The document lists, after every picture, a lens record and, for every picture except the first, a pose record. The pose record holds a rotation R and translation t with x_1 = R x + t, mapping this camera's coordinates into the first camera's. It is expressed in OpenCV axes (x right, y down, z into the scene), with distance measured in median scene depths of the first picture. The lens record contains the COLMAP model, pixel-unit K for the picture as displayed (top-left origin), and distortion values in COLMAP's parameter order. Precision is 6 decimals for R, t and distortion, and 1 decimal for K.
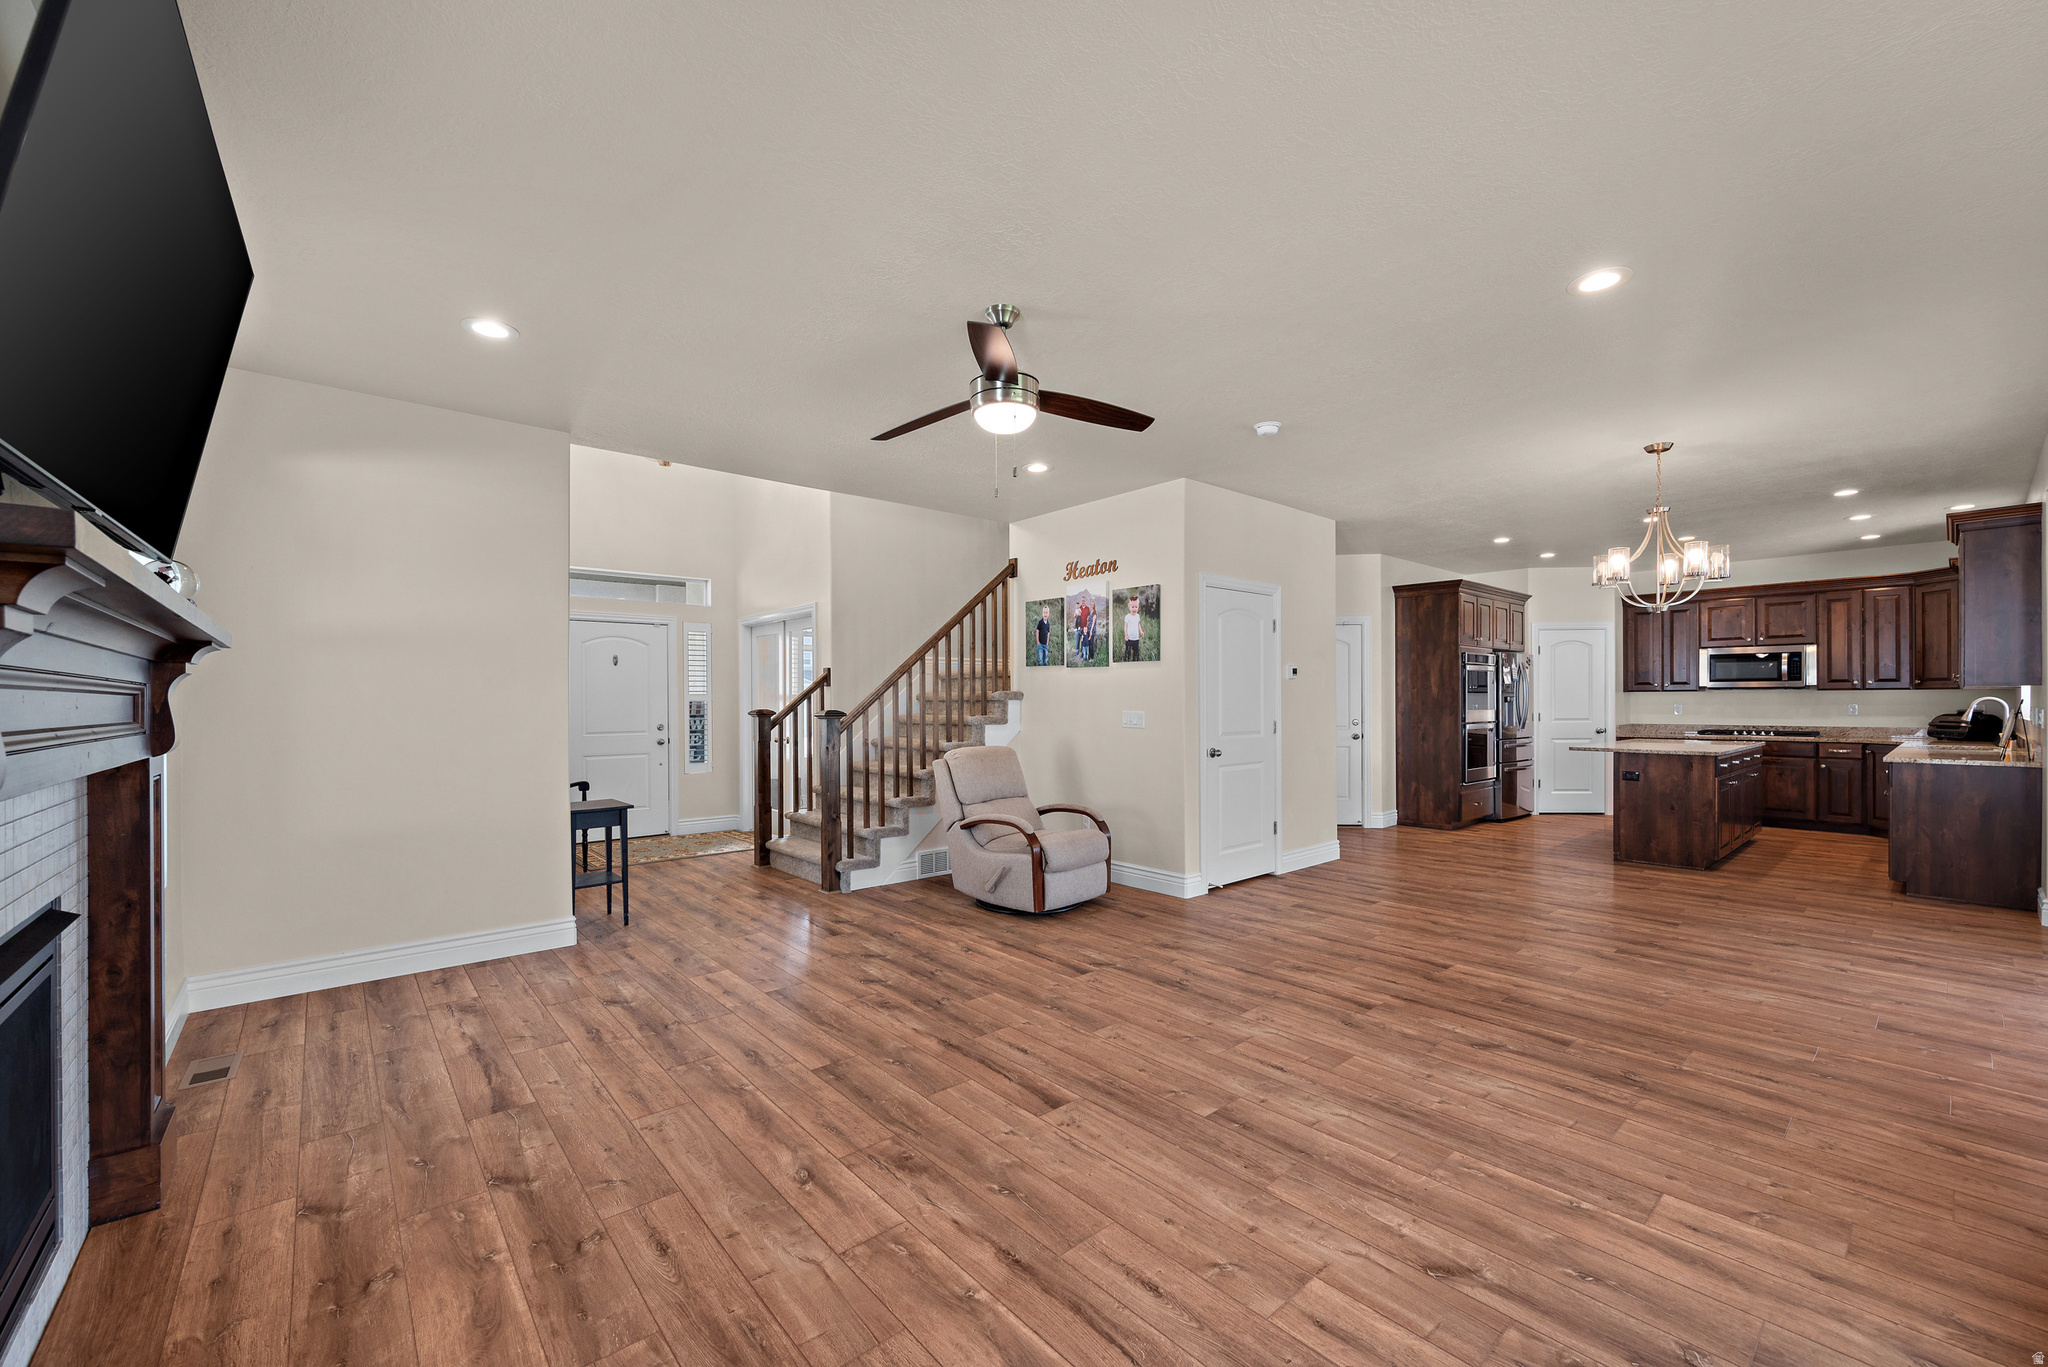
lens RADIAL K [[819.9, 0, 1033.1], [0, 819.9, 703.5], [0, 0, 1]] dist [0.002155, -0.000483]
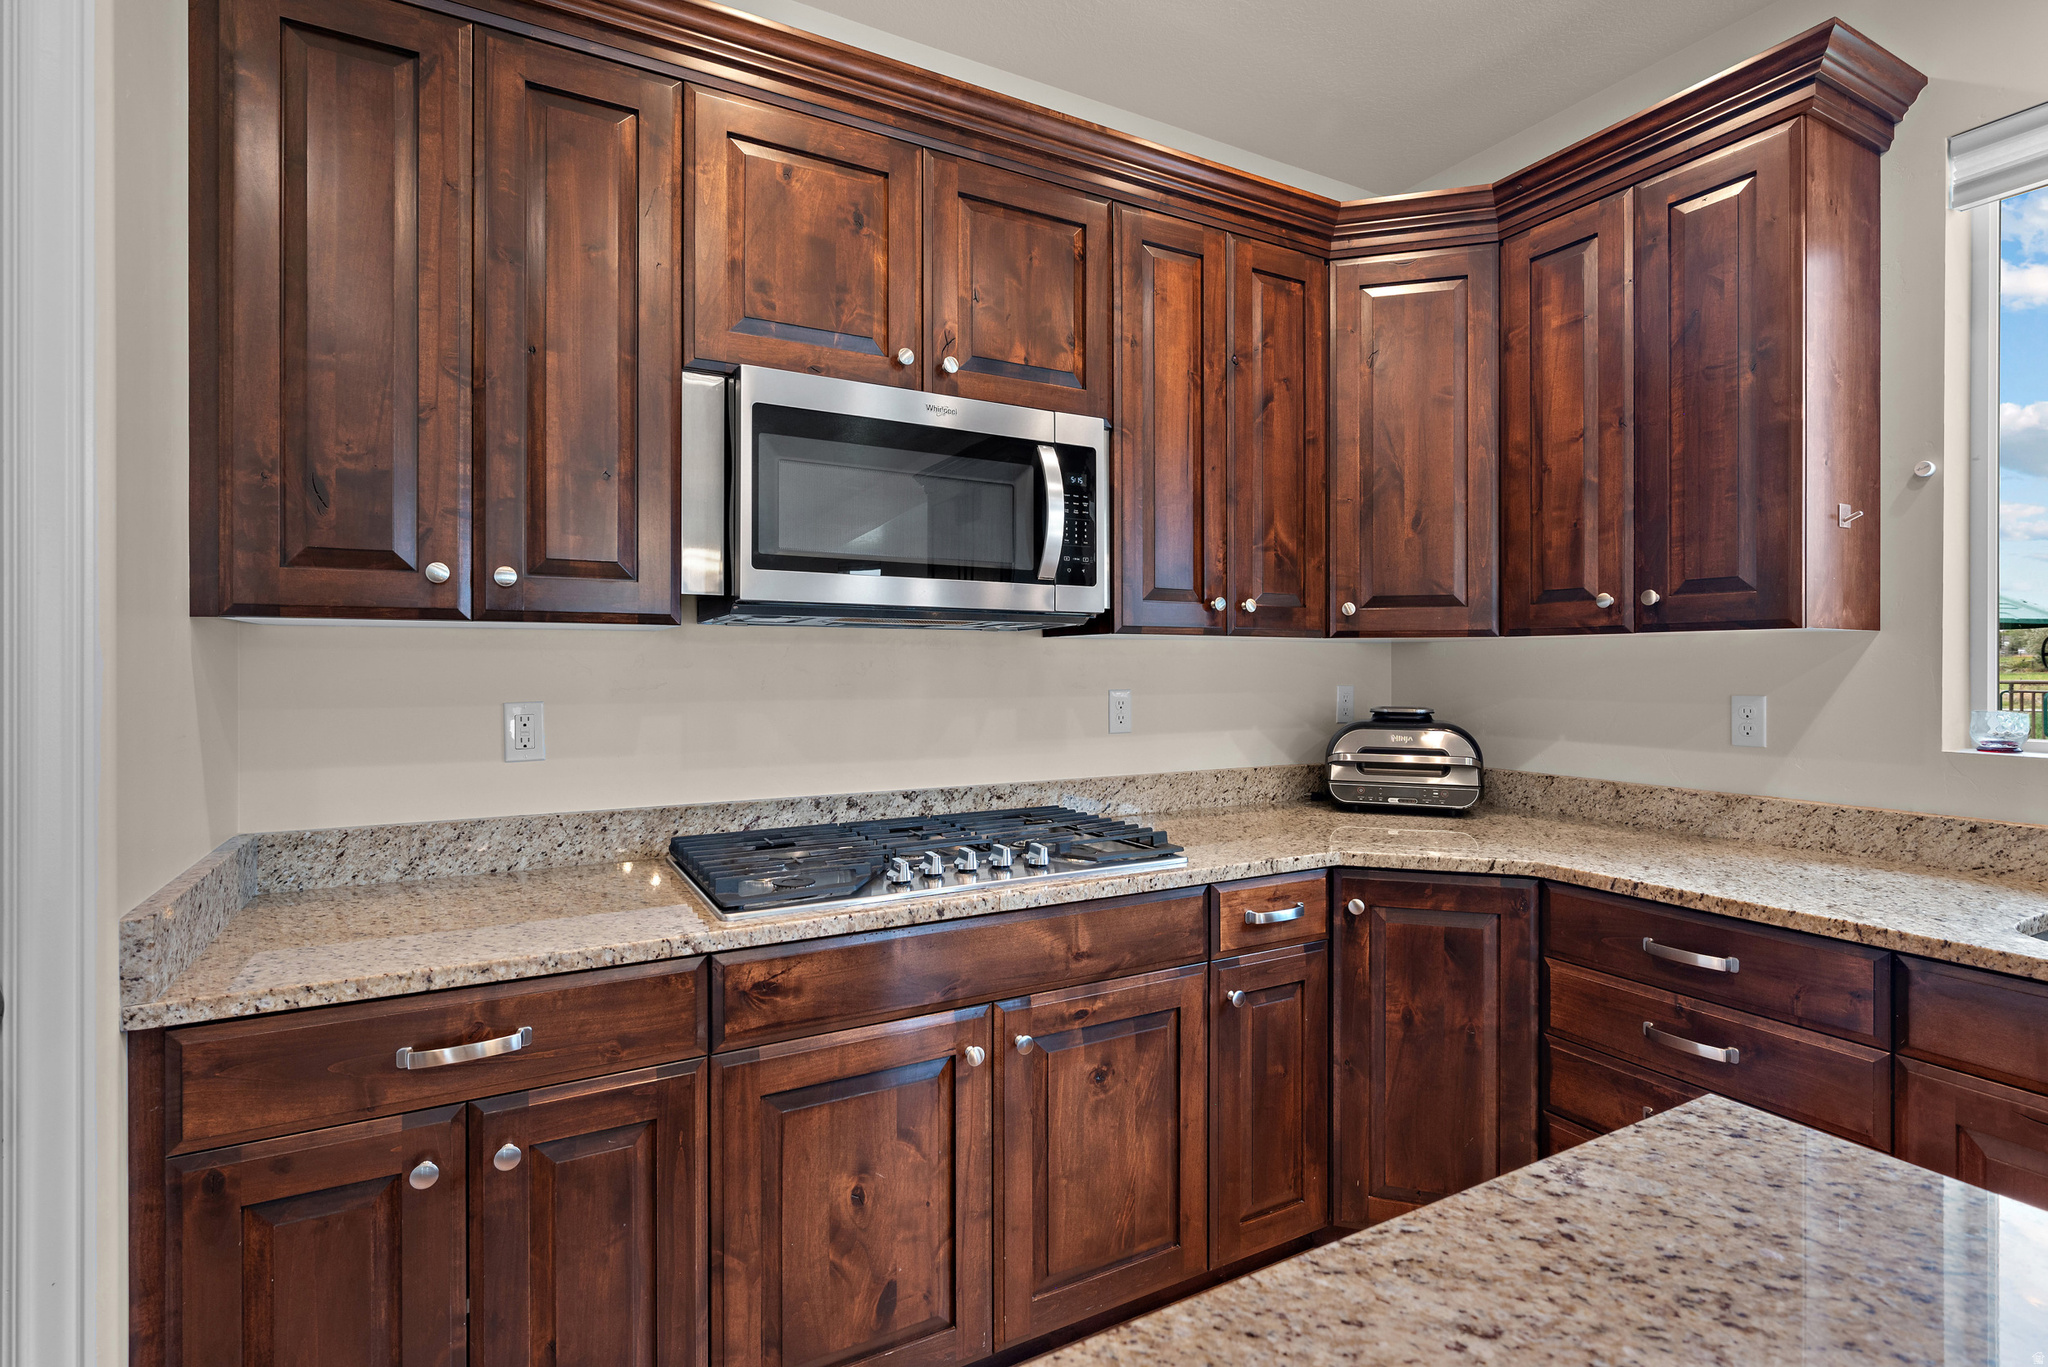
lens RADIAL K [[975.8, 0, 1029.9], [0, 975.8, 667.9], [0, 0, 1]] dist [0.001148, 0.001161]
pose [[0.213381, 0.000938, 0.976969, 1.283714], [0.002803, 0.999995, -0.001573, -0.011666], [-0.976965, 0.003074, 0.213377, 1.802812]]
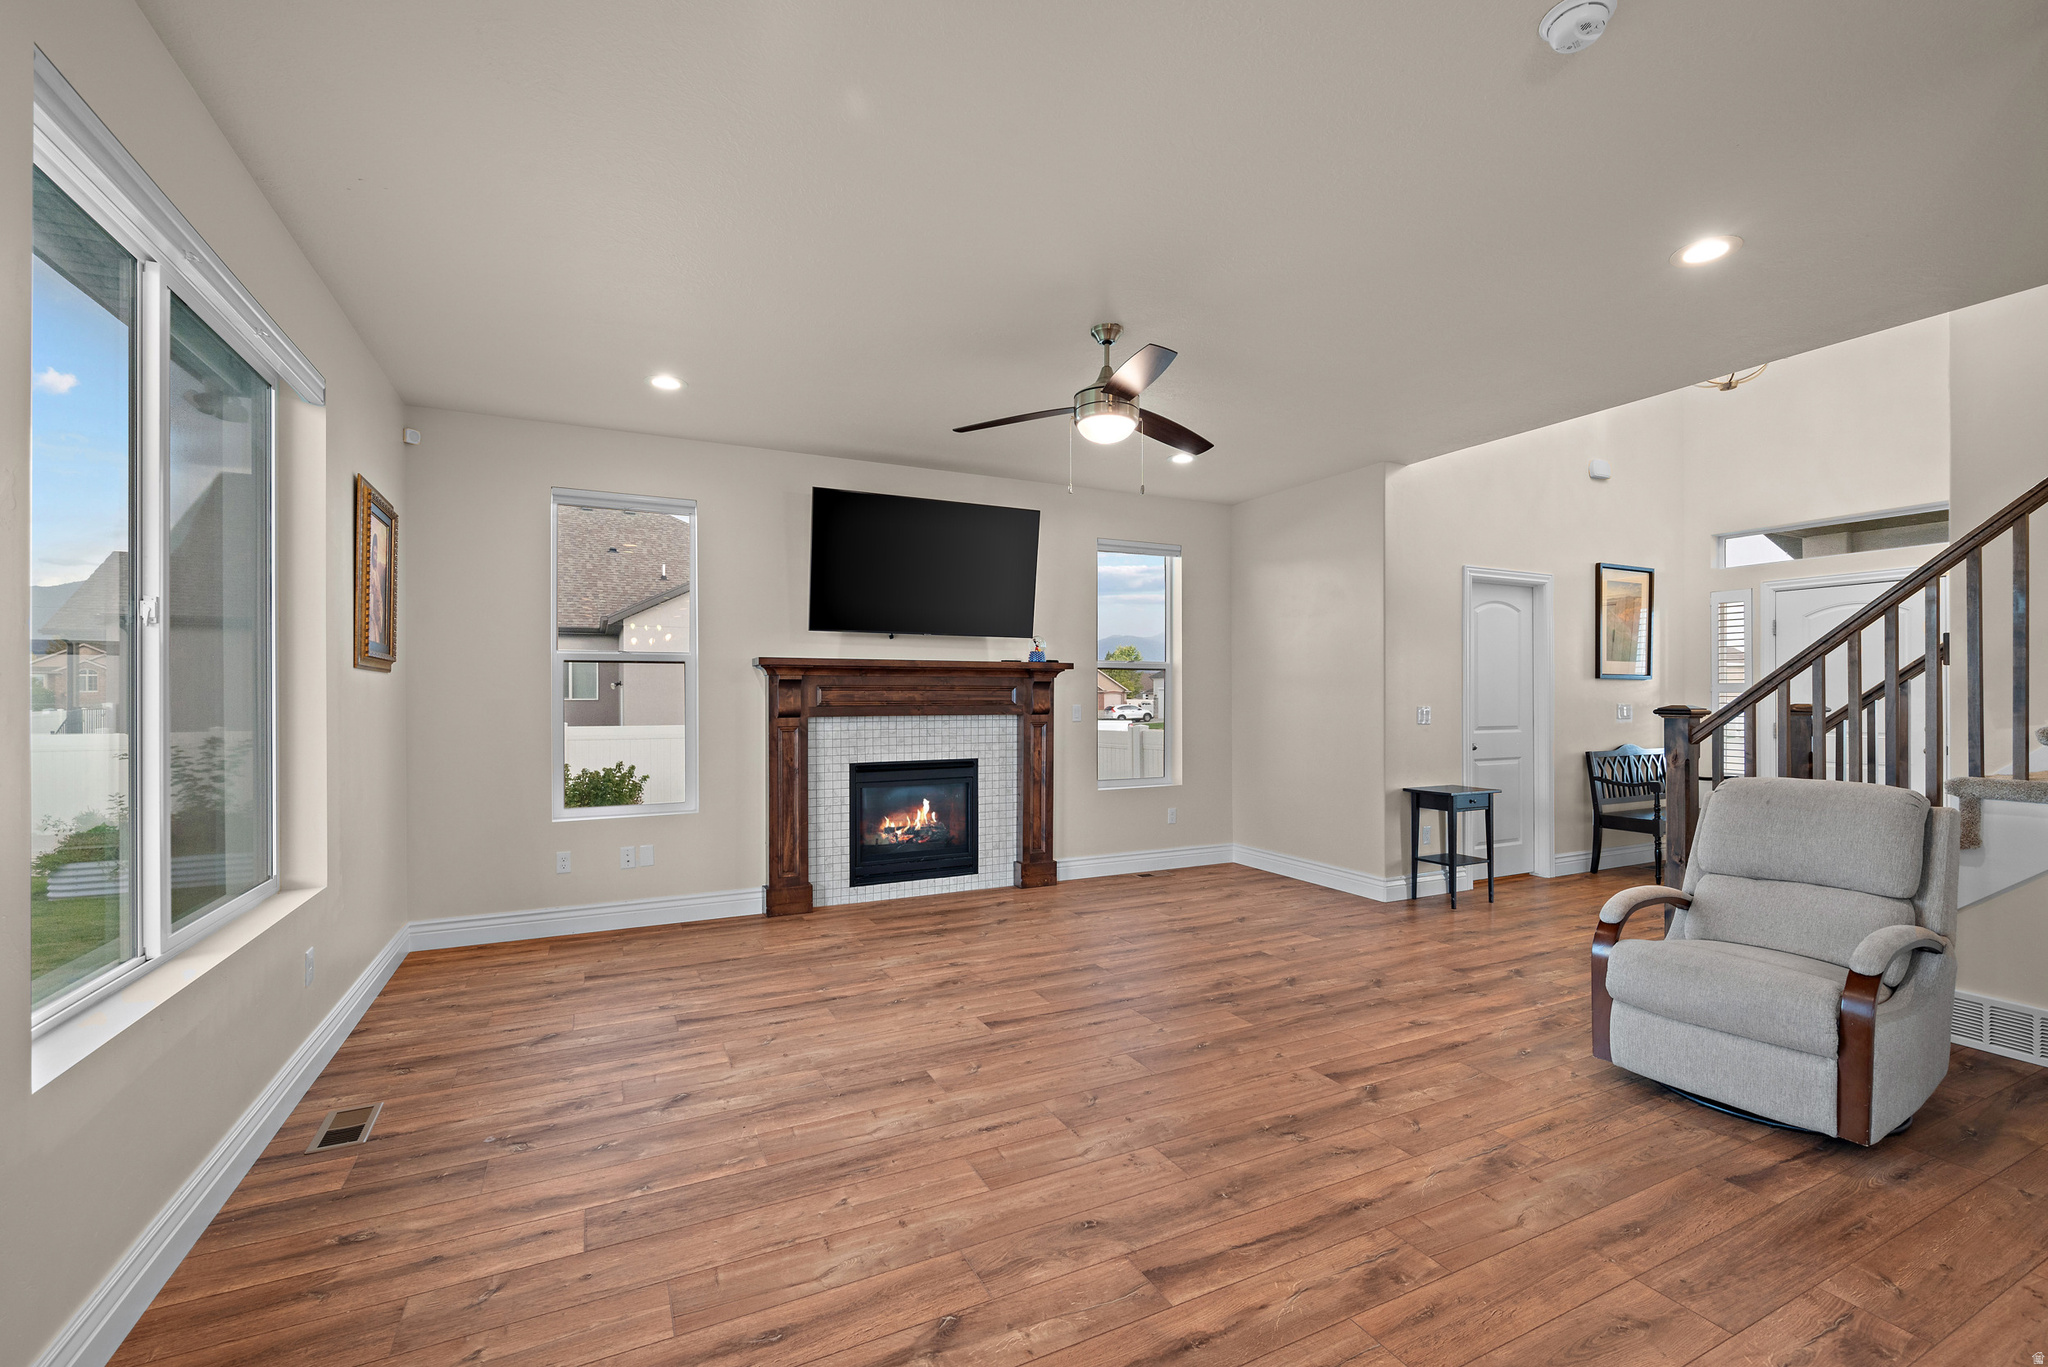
lens RADIAL K [[876.7, 0, 1039.0], [0, 876.7, 694.5], [0, 0, 1]] dist [-0.002230, 0.000259]
pose [[-0.254367, 0.004626, -0.967097, 0.776669], [0.000047, 0.999989, 0.004771, -0.005816], [0.967108, 0.001168, -0.254365, 0.856375]]
